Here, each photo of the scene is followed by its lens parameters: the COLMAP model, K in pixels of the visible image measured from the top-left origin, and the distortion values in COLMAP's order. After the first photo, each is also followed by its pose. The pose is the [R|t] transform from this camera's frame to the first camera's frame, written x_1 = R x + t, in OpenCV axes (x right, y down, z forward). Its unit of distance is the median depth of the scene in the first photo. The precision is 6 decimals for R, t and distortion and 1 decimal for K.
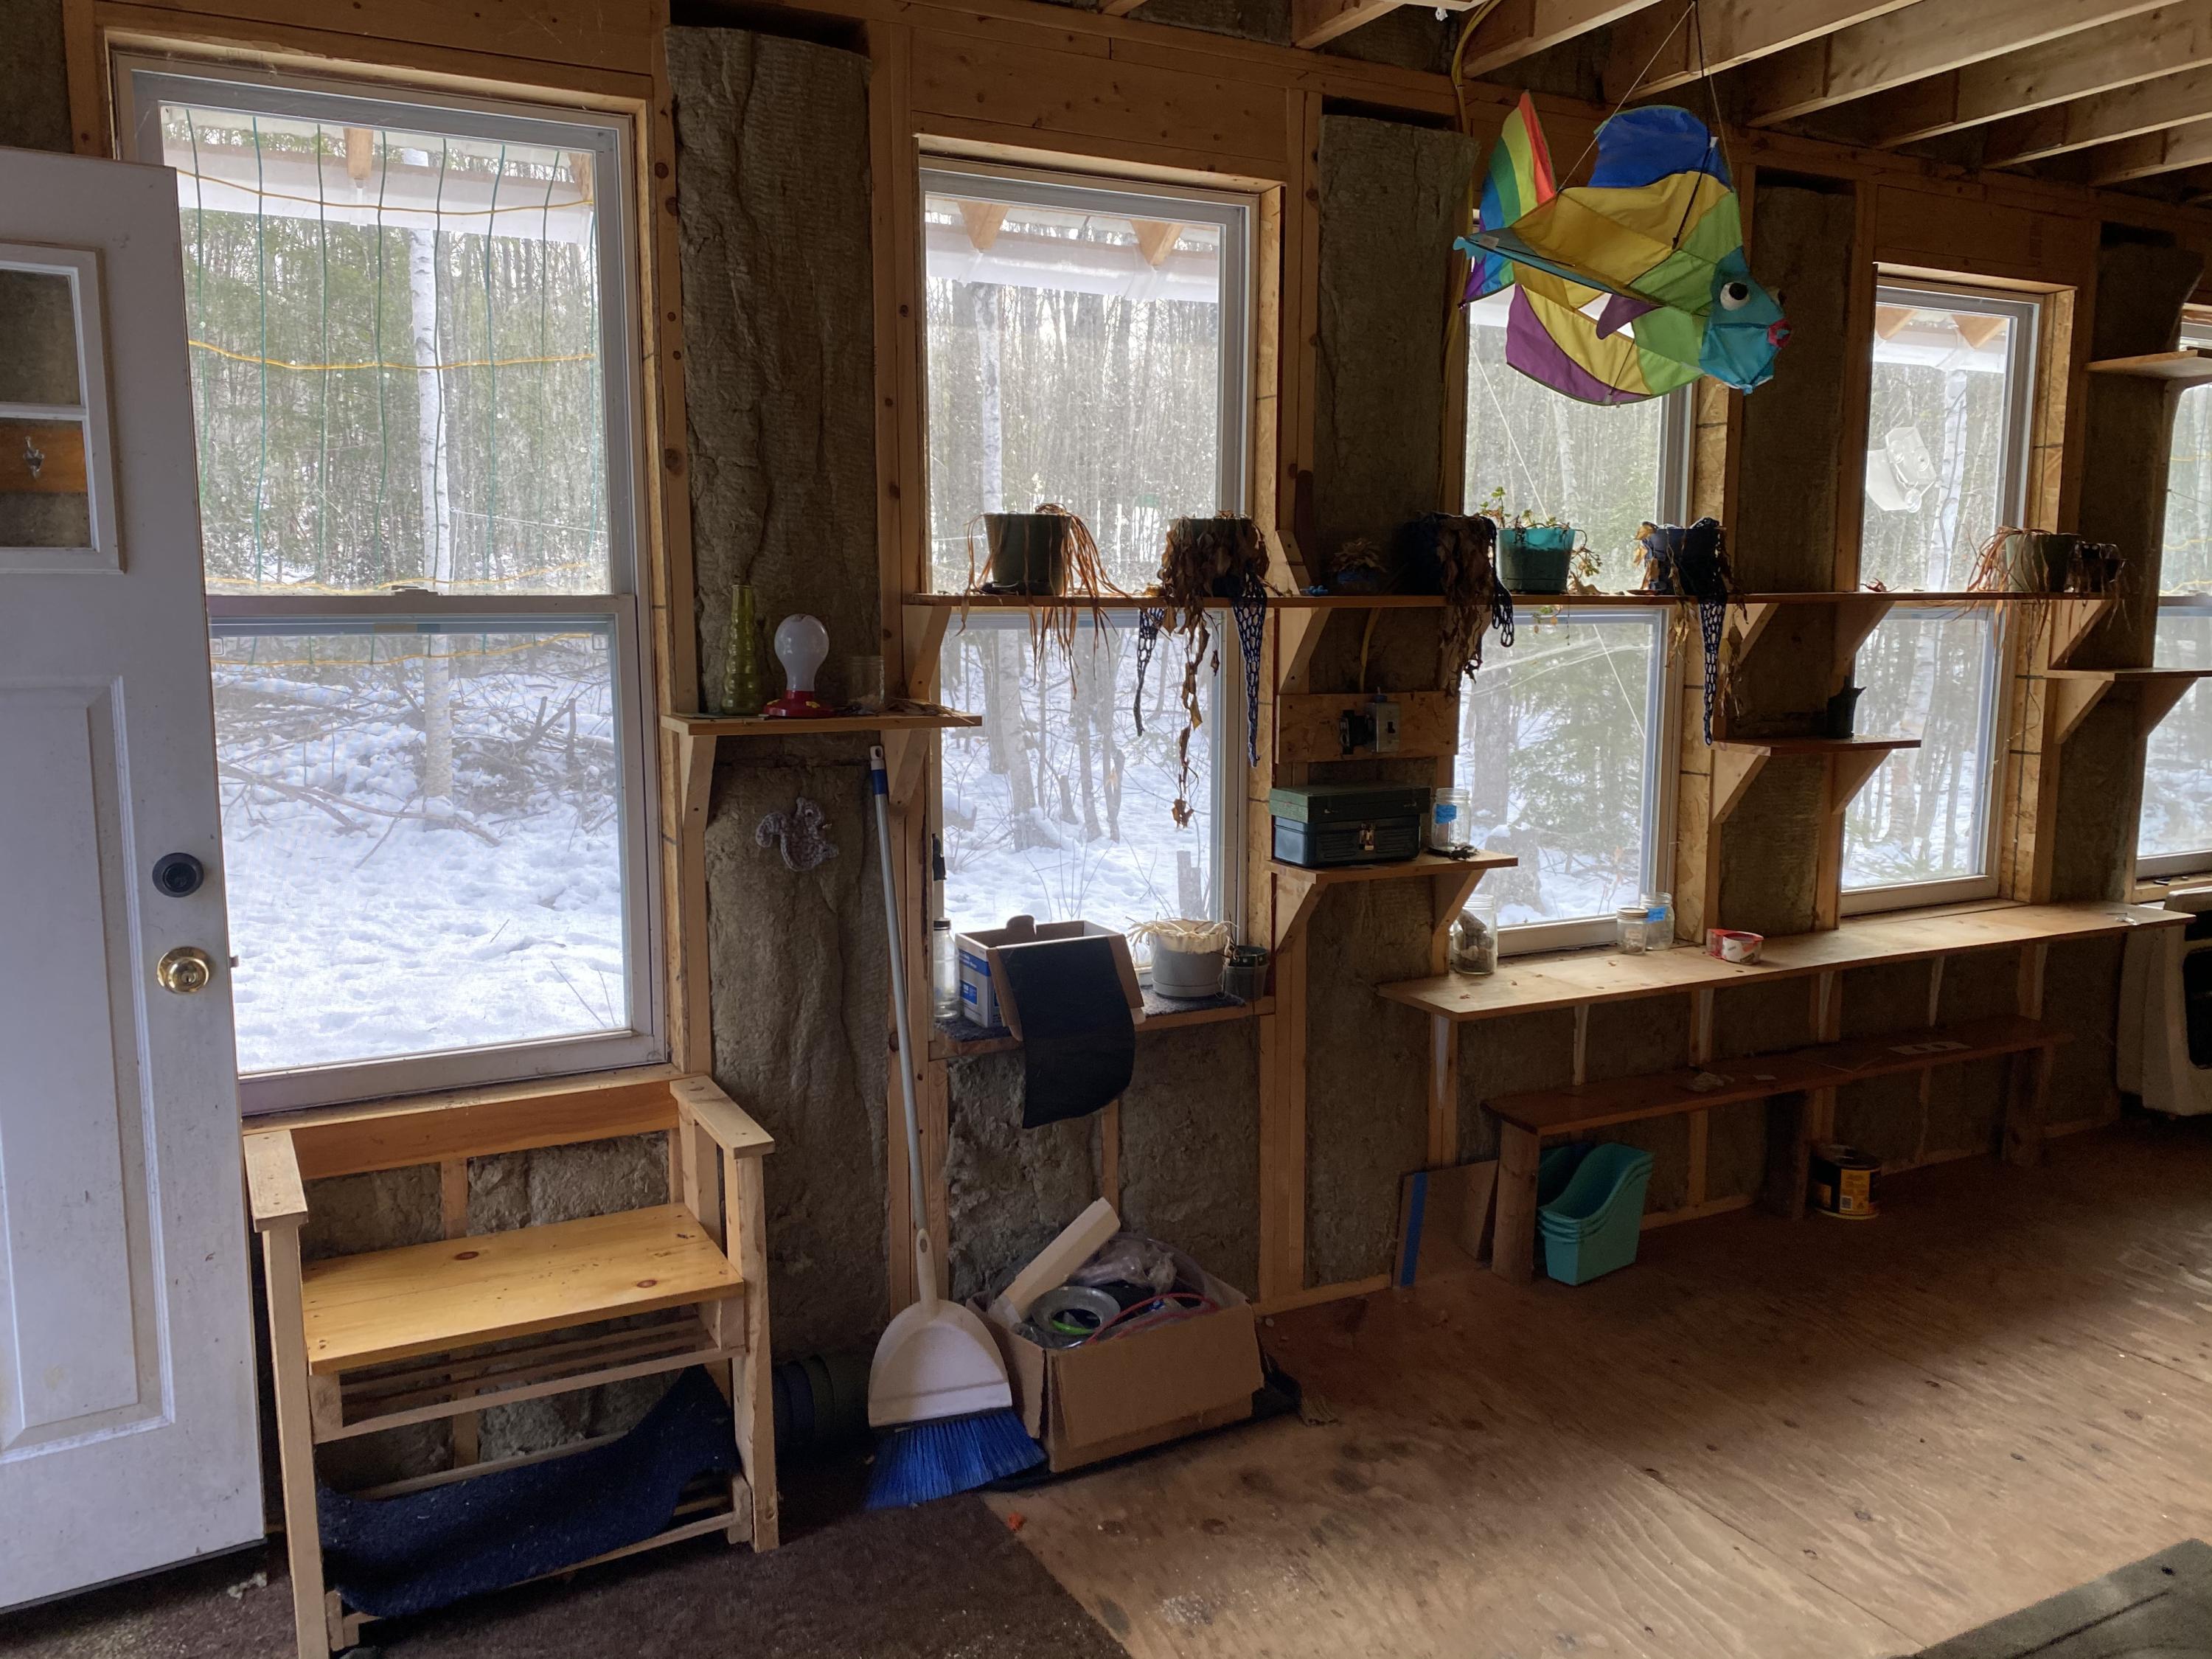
lens RADIAL K [[1675.4, 0, 1105.8], [0, 1675.4, 826.2], [0, 0, 1]] dist [0.014099, -0.004510]
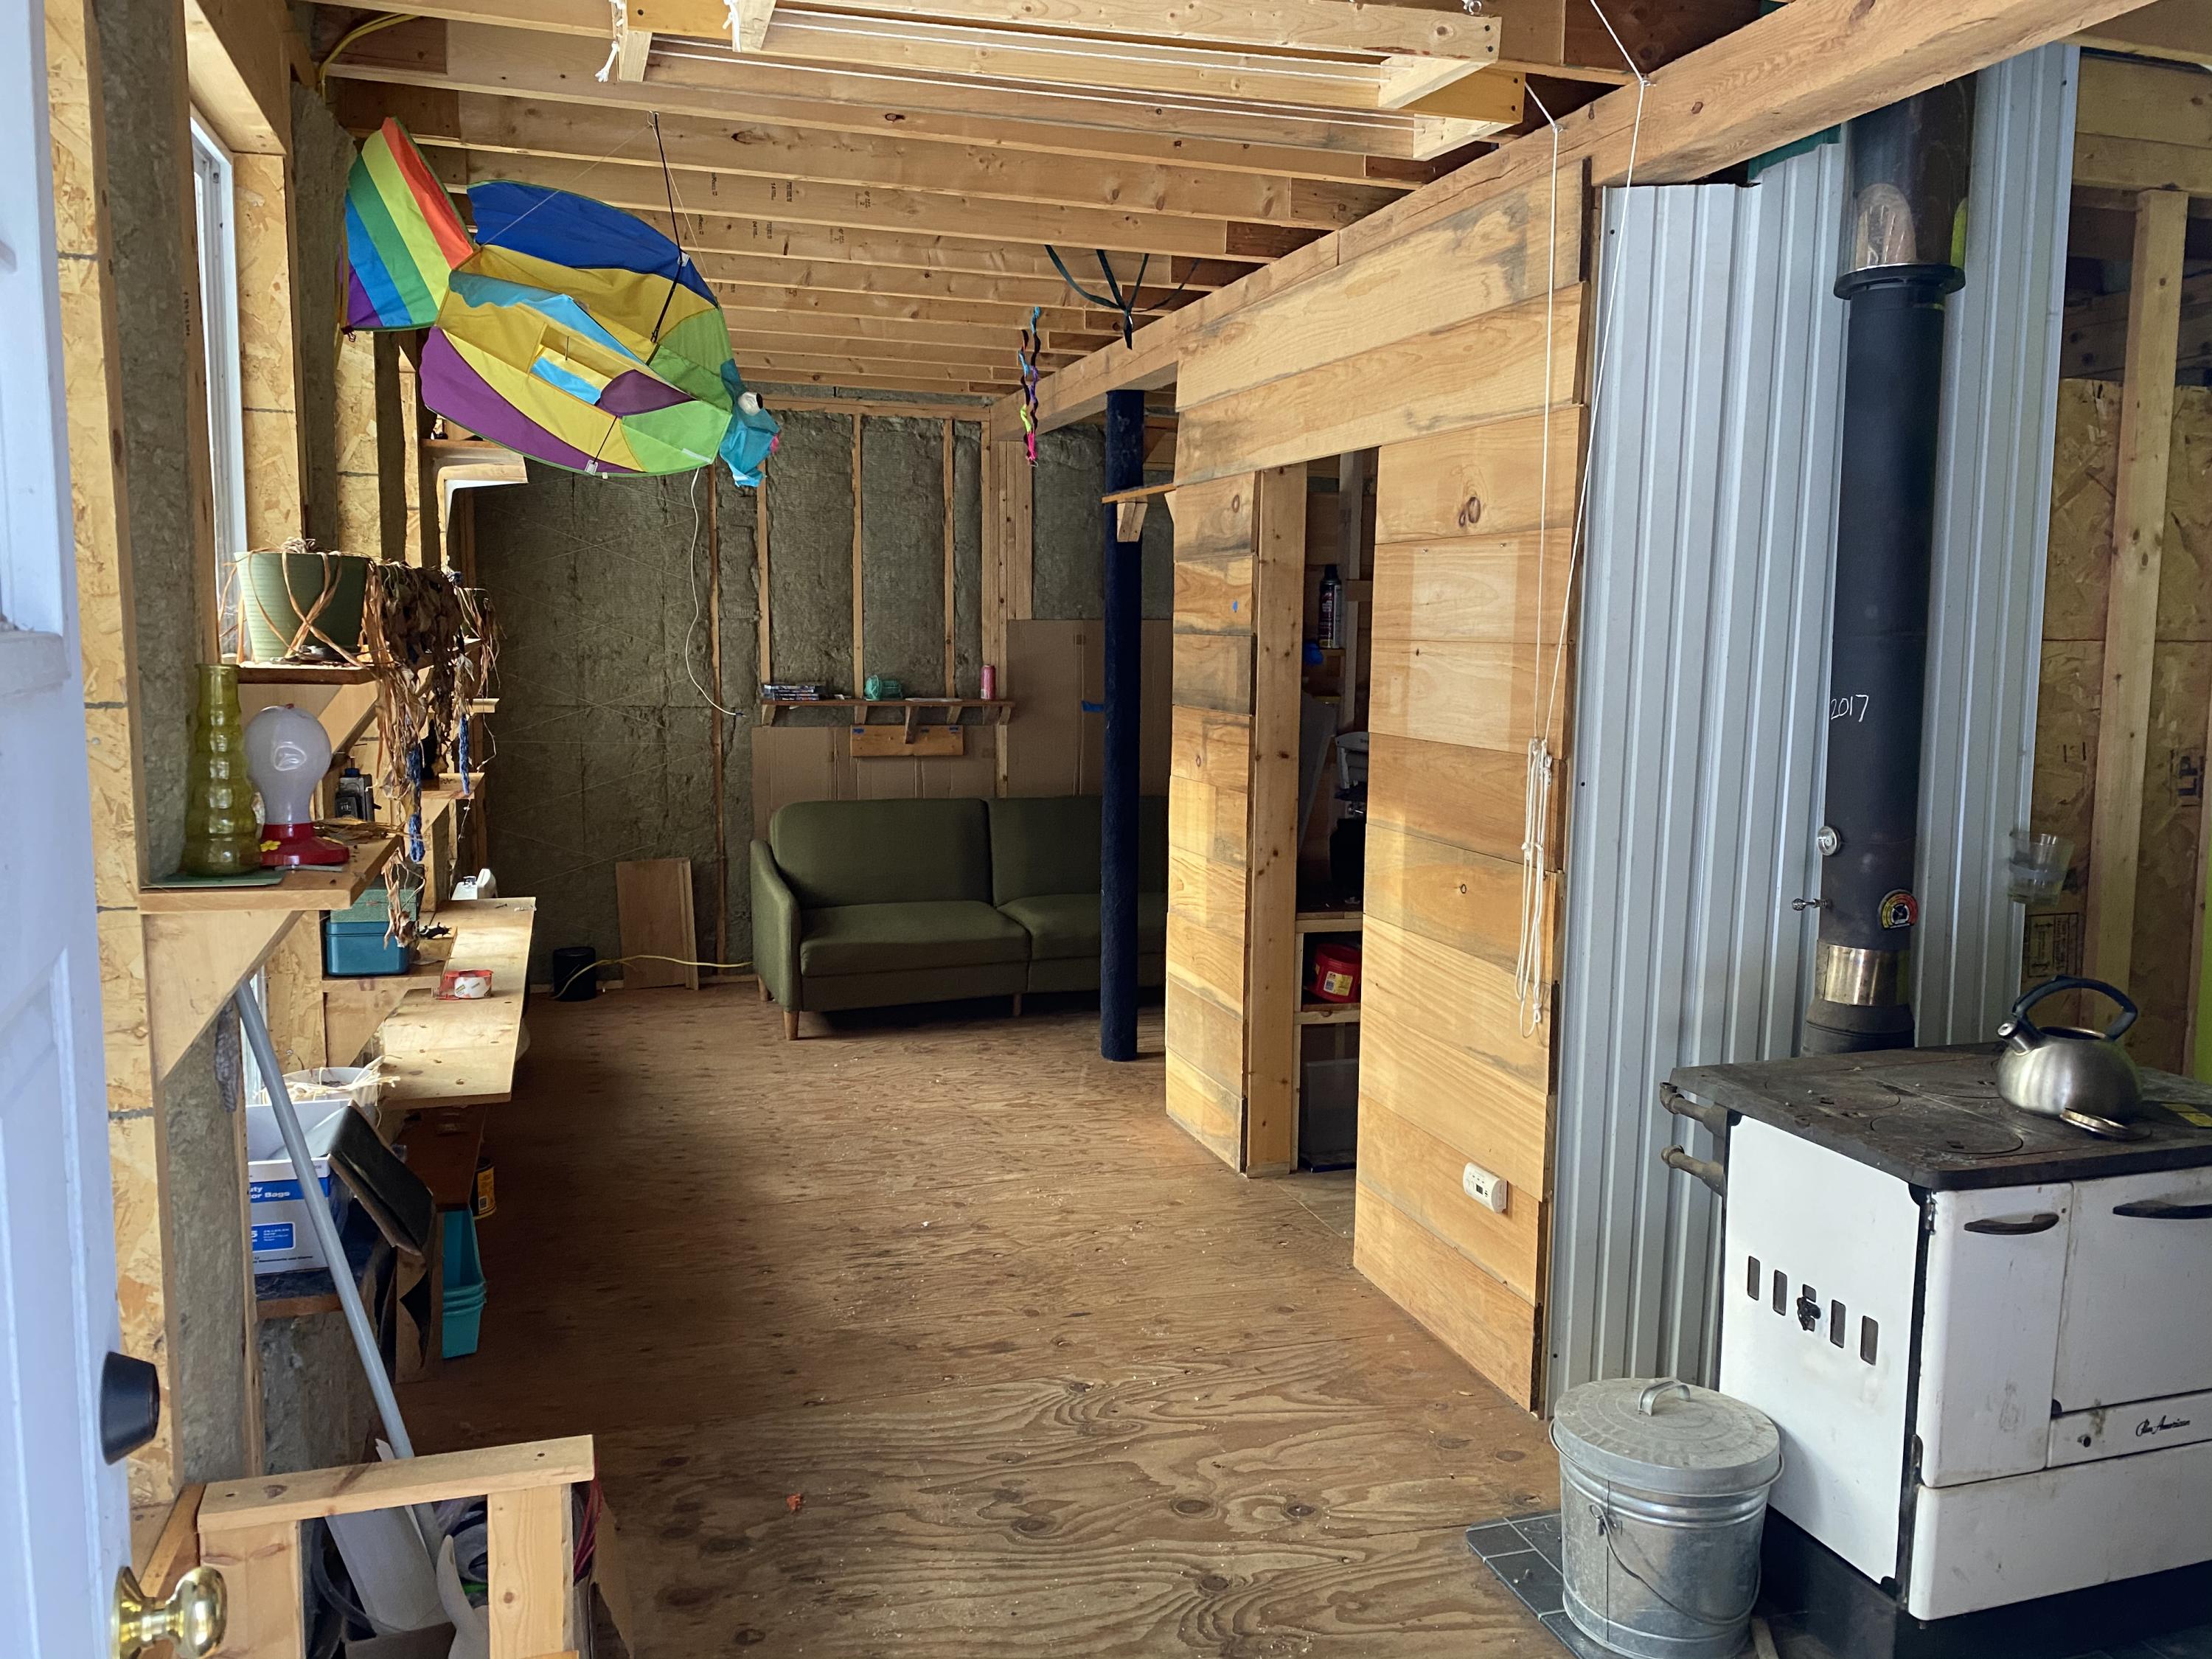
lens RADIAL K [[1675.4, 0, 1108.2], [0, 1675.4, 833.6], [0, 0, 1]] dist [0.014099, -0.004510]
pose [[0.158931, -0.117638, 0.980256, -0.716923], [0.116831, 0.988141, 0.099642, -0.097520], [-0.980353, 0.098688, 0.170790, 0.536159]]
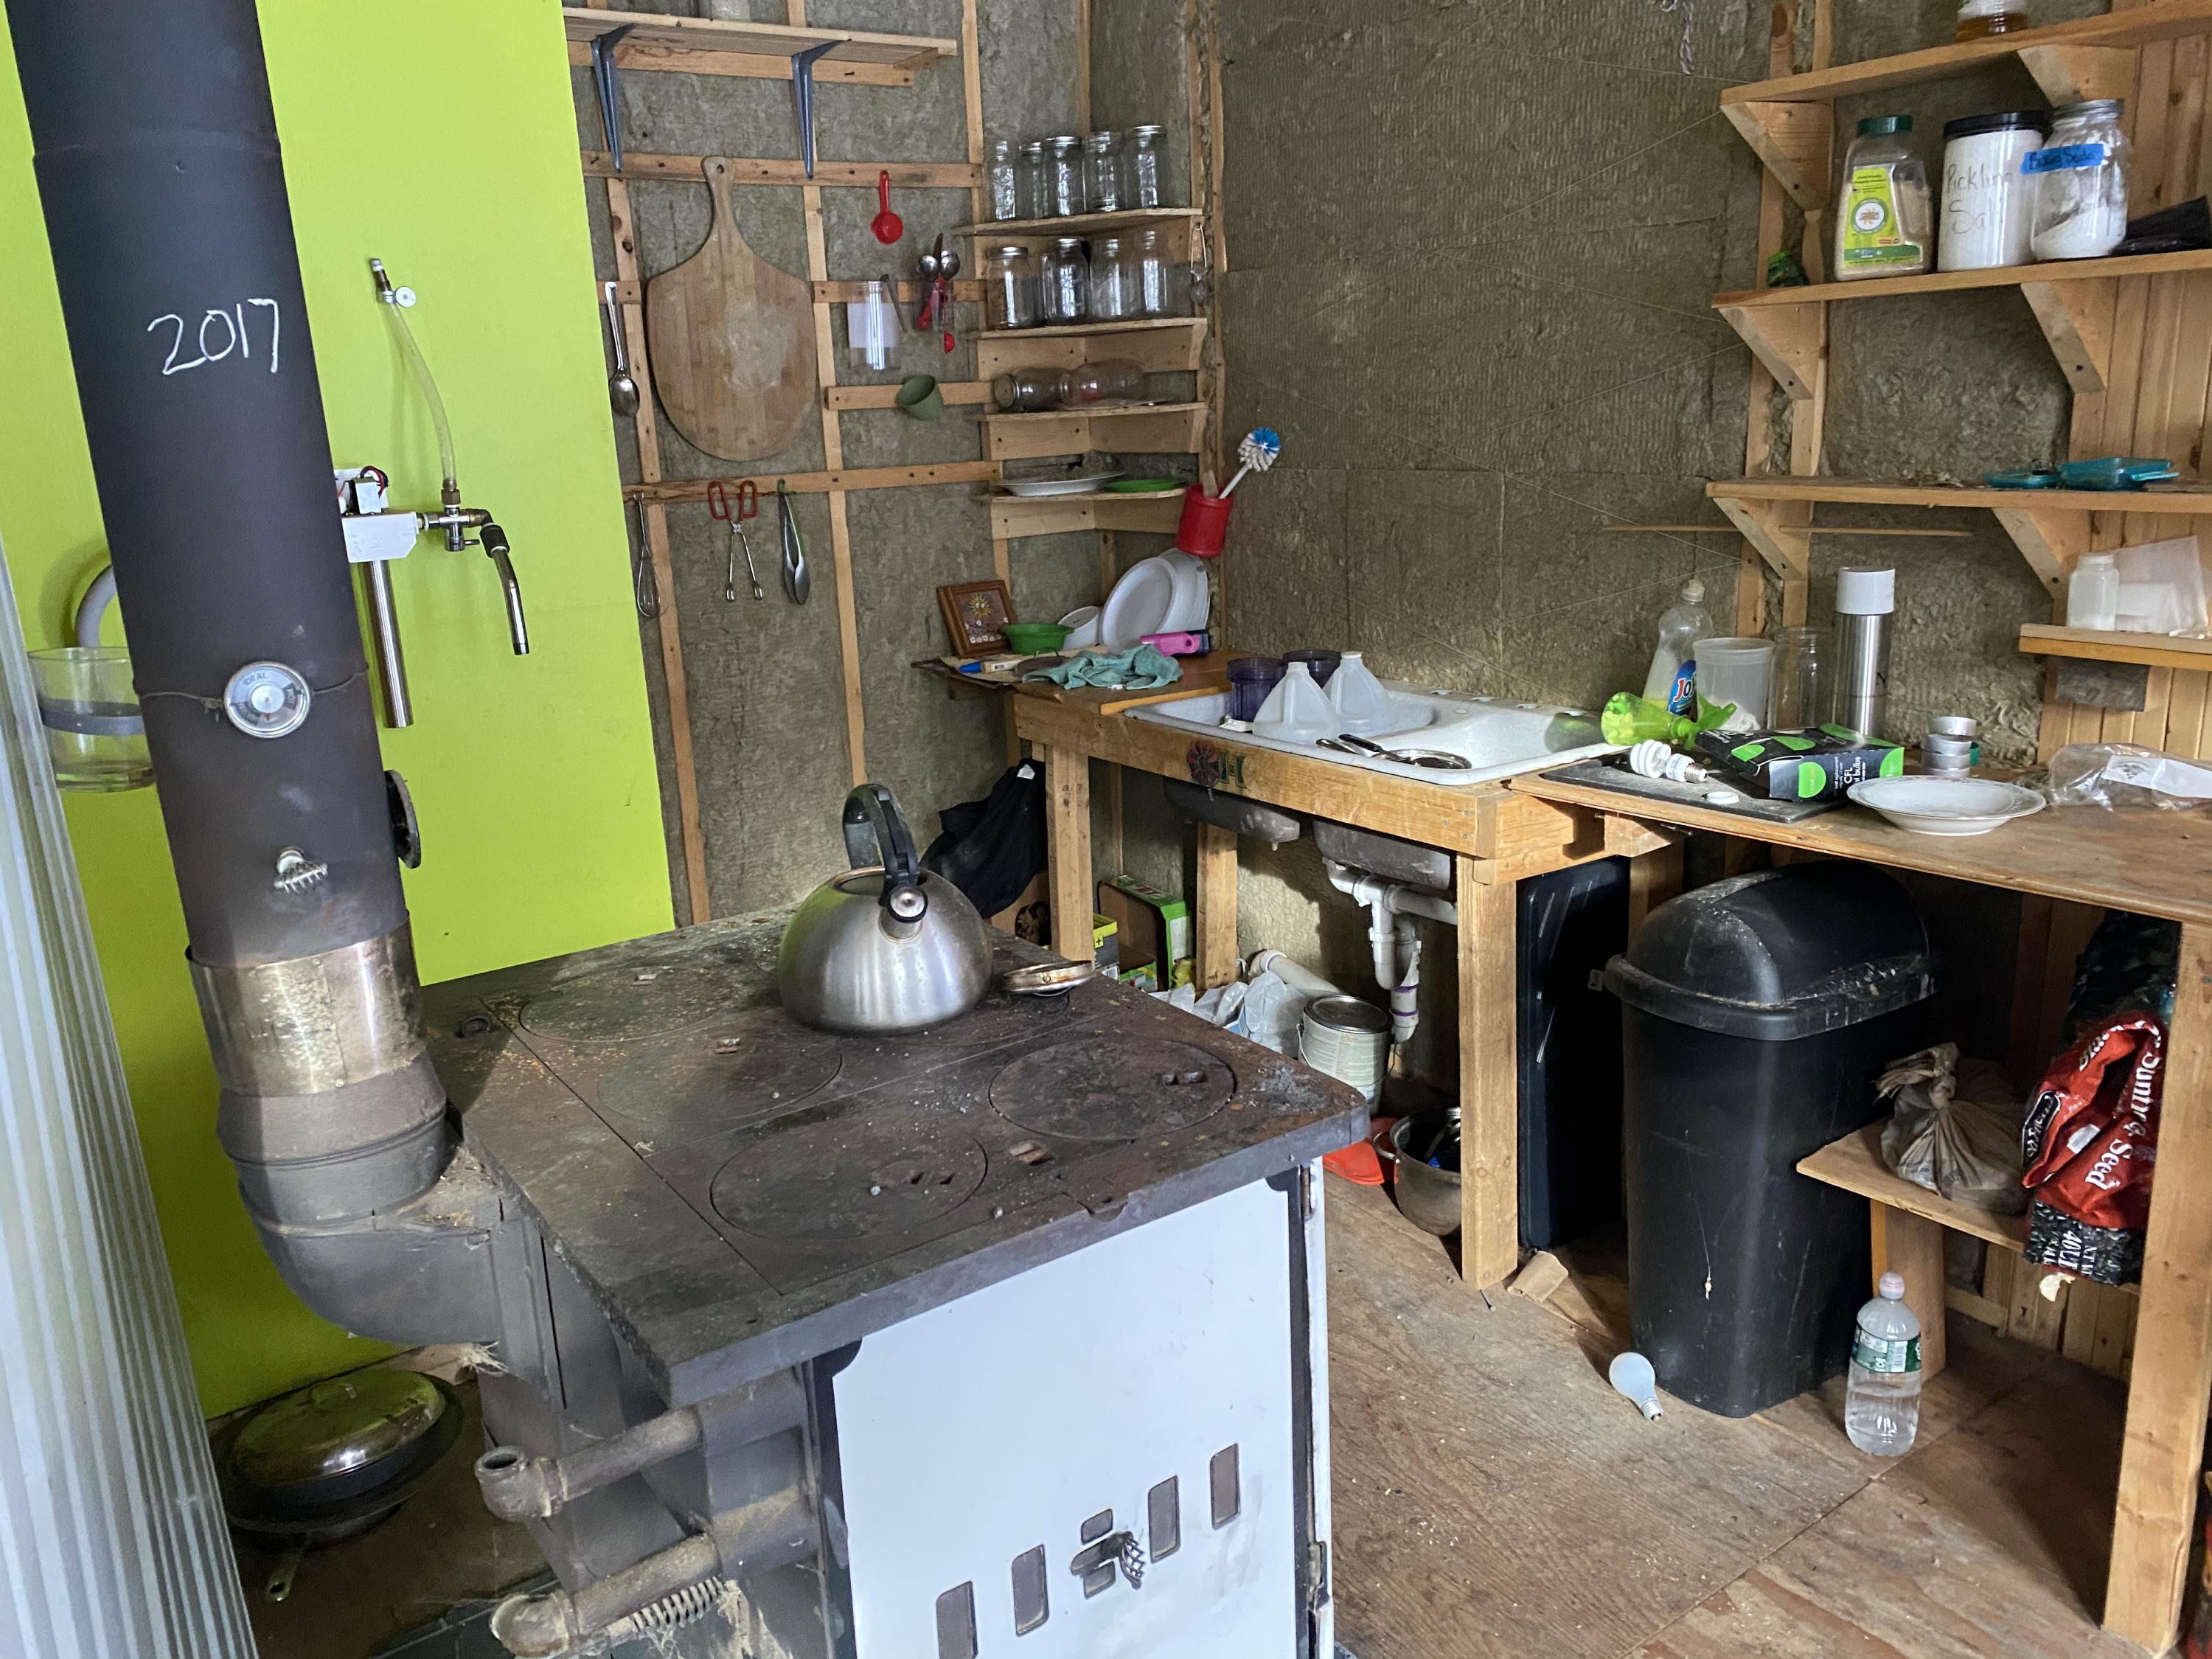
lens RADIAL K [[1675.4, 0, 1105.6], [0, 1675.4, 818.7], [0, 0, 1]] dist [0.014099, -0.004510]
pose [[-0.989727, 0.082983, -0.116424, 0.167432], [0.034881, 0.929865, 0.366244, -0.052651], [0.138651, 0.358421, -0.923207, 0.671992]]
